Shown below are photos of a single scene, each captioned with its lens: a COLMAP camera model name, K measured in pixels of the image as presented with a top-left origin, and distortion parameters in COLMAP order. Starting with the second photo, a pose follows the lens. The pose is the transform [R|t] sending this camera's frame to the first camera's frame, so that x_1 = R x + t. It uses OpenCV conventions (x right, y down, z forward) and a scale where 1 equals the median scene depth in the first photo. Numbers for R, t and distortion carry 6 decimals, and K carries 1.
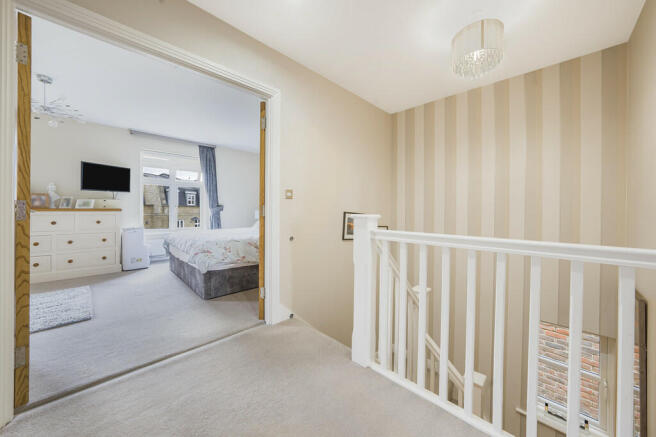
lens RADIAL K [[237.3, 0, 326.4], [0, 237.3, 208.7], [0, 0, 1]] dist [-0.001979, -0.000029]
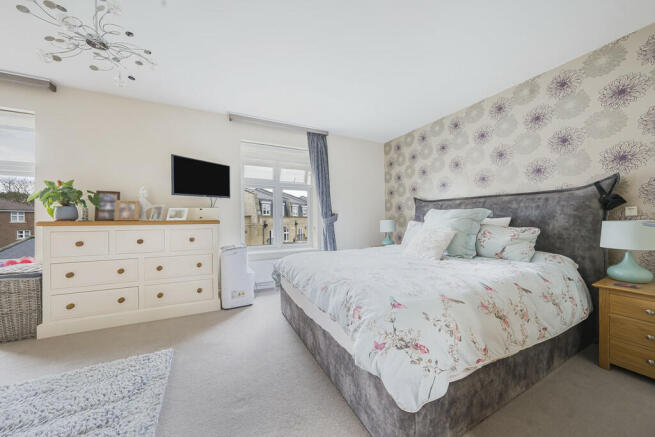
lens RADIAL K [[228.6, 0, 327.5], [0, 228.6, 218.5], [0, 0, 1]] dist [-0.001380, -0.000051]
pose [[0.954189, -0.013479, -0.298901, -0.346369], [0.014669, 0.999891, 0.001739, -0.001238], [0.298845, -0.006044, 0.954282, 0.436378]]
